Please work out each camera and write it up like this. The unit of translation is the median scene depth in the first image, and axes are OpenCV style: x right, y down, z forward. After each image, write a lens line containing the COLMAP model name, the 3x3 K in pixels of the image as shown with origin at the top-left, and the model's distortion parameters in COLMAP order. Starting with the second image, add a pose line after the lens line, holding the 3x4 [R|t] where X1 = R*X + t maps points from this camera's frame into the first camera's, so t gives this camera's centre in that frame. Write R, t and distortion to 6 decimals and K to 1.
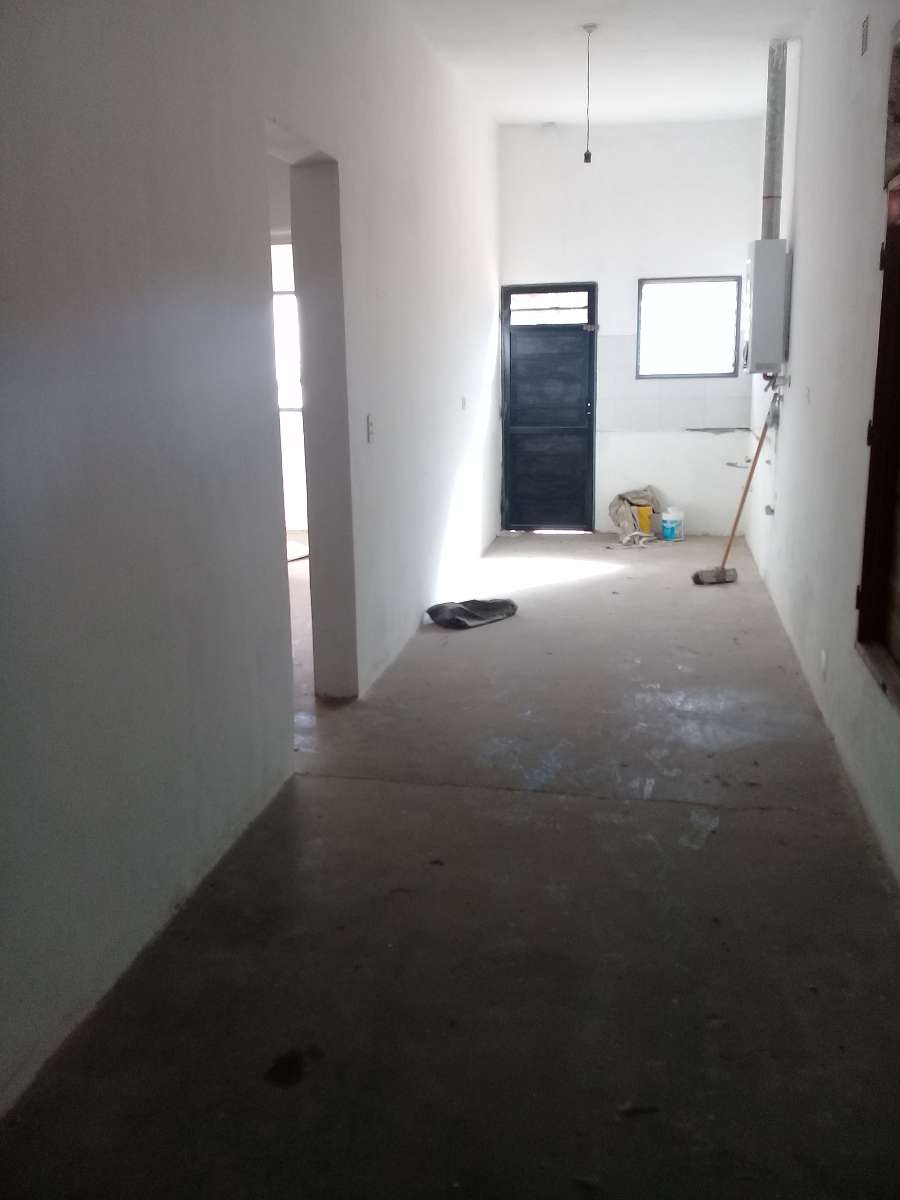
lens RADIAL K [[1076.4, 0, 461.7], [0, 1076.4, 593.7], [0, 0, 1]] dist [0.052702, -0.109411]
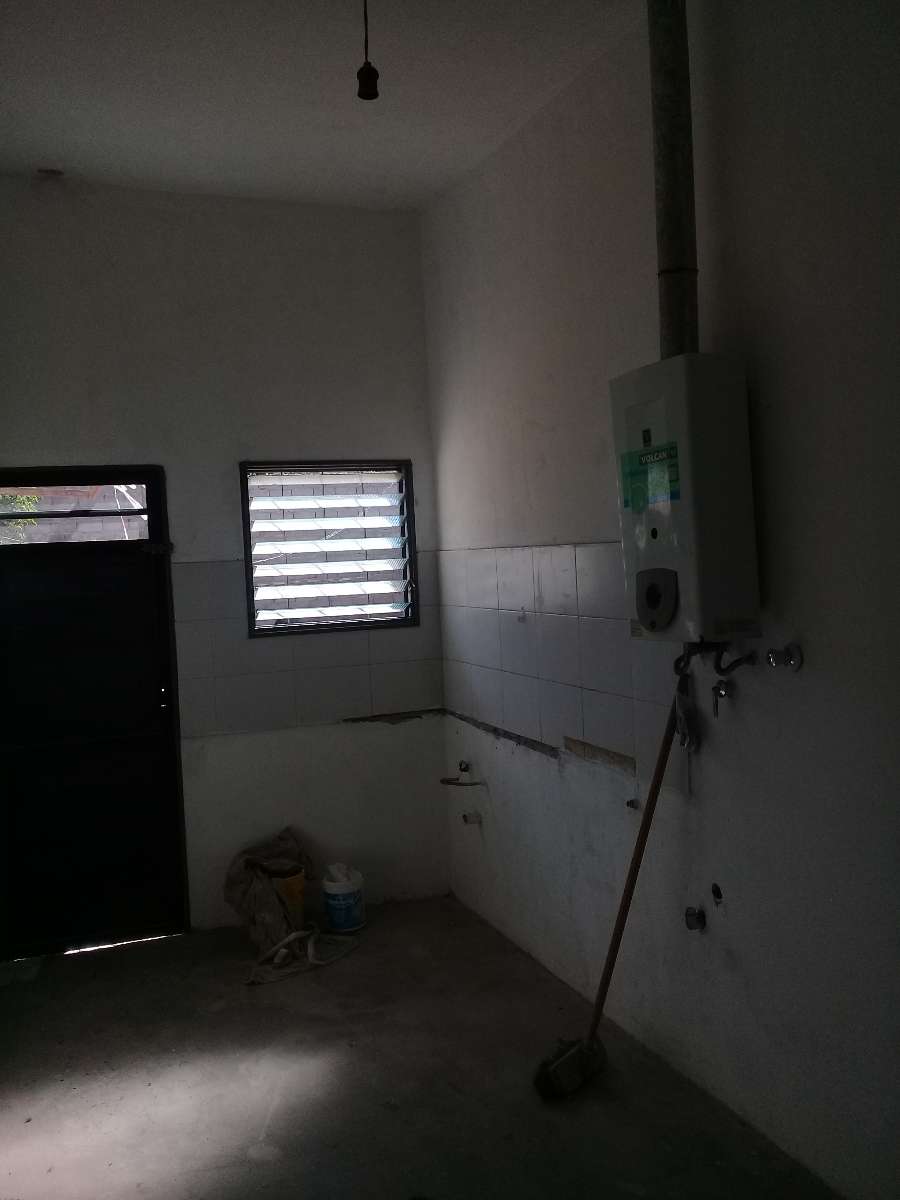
lens RADIAL K [[1076.4, 0, 448.7], [0, 1076.4, 597.8], [0, 0, 1]] dist [0.052702, -0.109411]
pose [[0.853750, -0.042505, 0.518945, -0.048767], [0.140293, 0.978581, -0.150653, -0.173858], [-0.501426, 0.201425, 0.841427, 0.691366]]
